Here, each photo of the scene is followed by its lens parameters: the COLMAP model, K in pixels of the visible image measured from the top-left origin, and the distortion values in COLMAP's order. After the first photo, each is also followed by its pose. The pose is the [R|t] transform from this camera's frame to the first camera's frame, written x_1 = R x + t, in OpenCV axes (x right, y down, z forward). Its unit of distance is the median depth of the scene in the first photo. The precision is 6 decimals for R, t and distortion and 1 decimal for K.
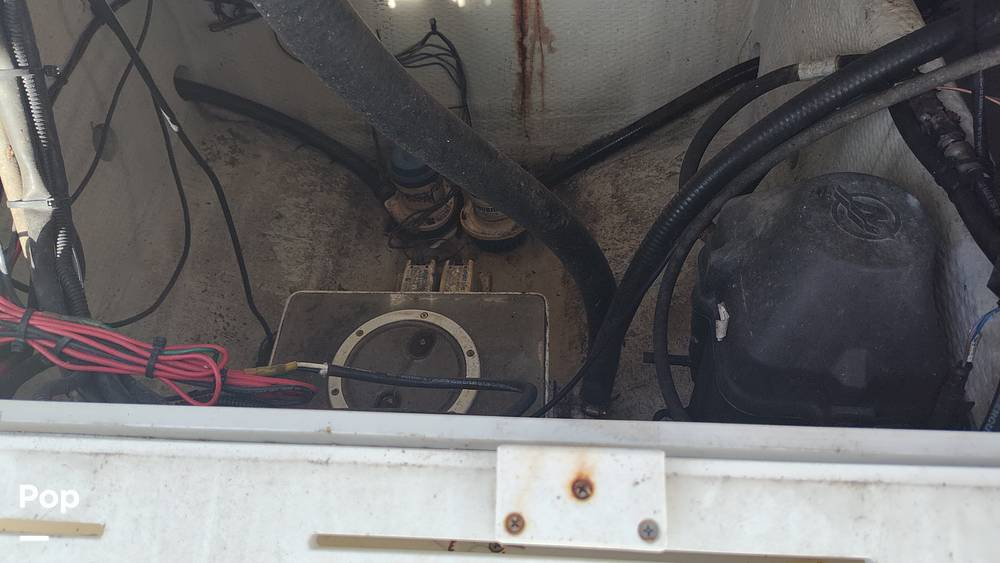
lens RADIAL K [[669.0, 0, 502.2], [0, 669.0, 286.6], [0, 0, 1]] dist [-0.023439, 0.000139]
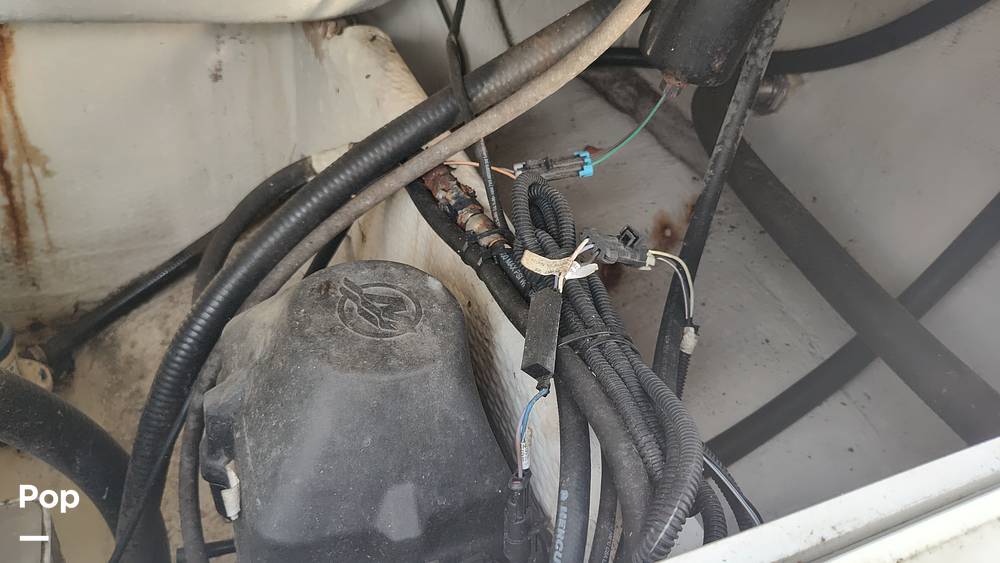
lens RADIAL K [[669.0, 0, 497.1], [0, 669.0, 280.7], [0, 0, 1]] dist [-0.023439, 0.000139]
pose [[0.864229, -0.120781, 0.488385, 0.254075], [0.222608, 0.962359, -0.155921, 0.012356], [-0.451169, 0.243469, 0.858585, 0.225859]]
